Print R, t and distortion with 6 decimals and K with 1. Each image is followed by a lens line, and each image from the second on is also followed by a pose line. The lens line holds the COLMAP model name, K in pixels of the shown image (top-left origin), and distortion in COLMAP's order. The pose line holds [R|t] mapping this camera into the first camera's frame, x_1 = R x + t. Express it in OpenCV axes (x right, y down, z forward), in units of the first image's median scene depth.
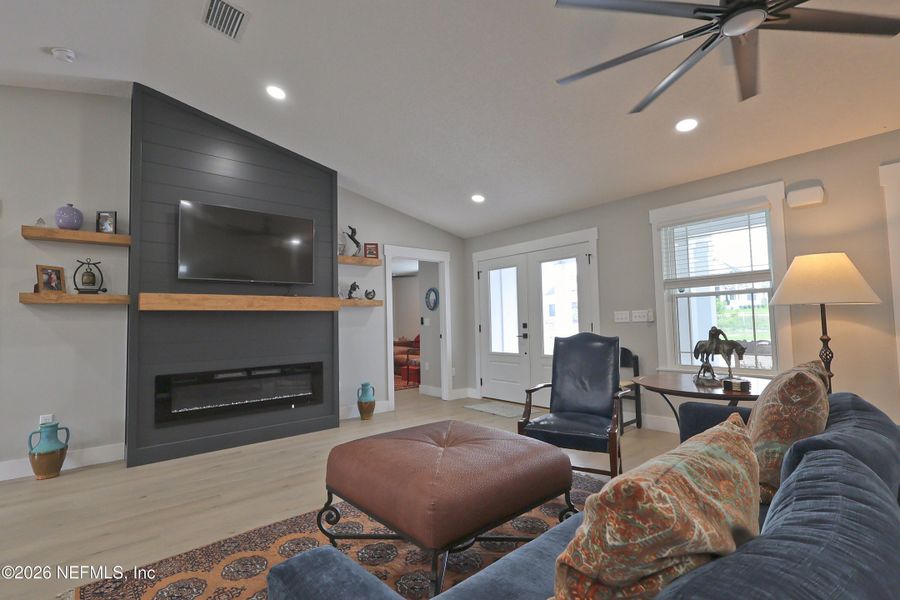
lens RADIAL K [[415.0, 0, 446.9], [0, 415.0, 301.1], [0, 0, 1]] dist [0.000013, -0.000490]
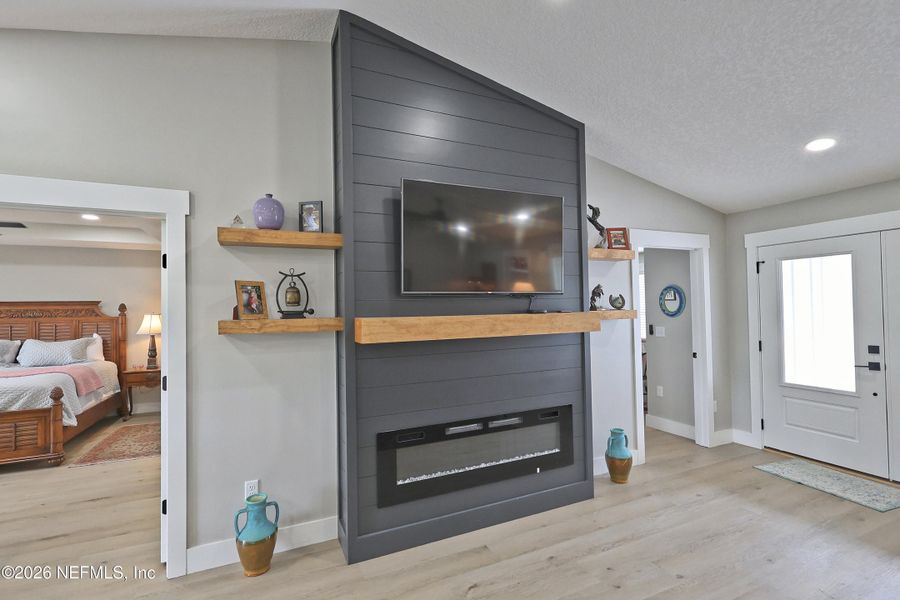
lens RADIAL K [[415.0, 0, 446.9], [0, 415.0, 301.1], [0, 0, 1]] dist [0.000013, -0.000490]
pose [[0.963318, 0.000484, -0.268363, -0.390169], [0.011084, 0.999073, 0.041588, -0.069794], [0.268135, -0.043036, 0.962420, 0.355651]]
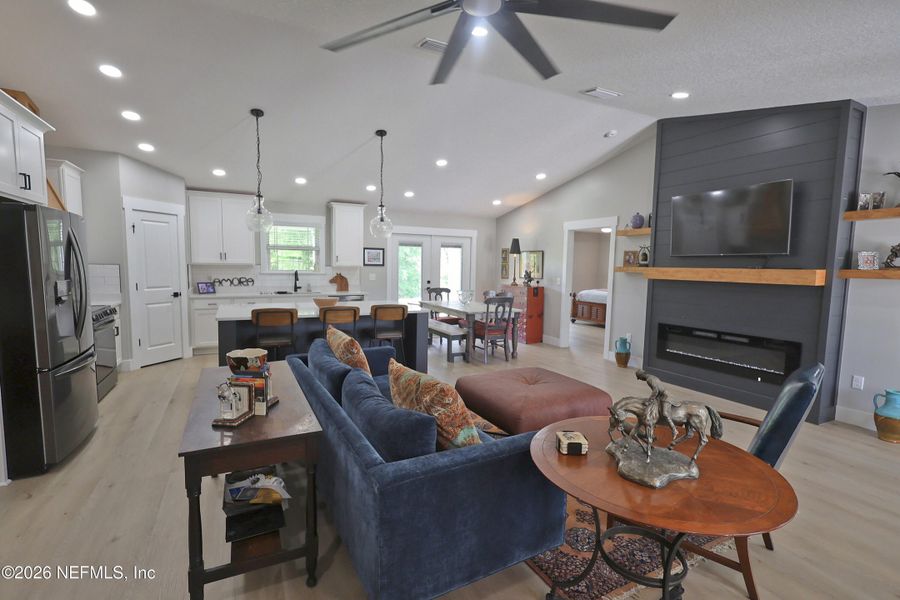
lens RADIAL K [[415.0, 0, 446.9], [0, 415.0, 301.1], [0, 0, 1]] dist [0.000013, -0.000490]
pose [[-0.229013, 0.104069, -0.967844, 0.868186], [0.041806, 0.994403, 0.097032, -0.069560], [0.972525, -0.018240, -0.232082, 0.595546]]
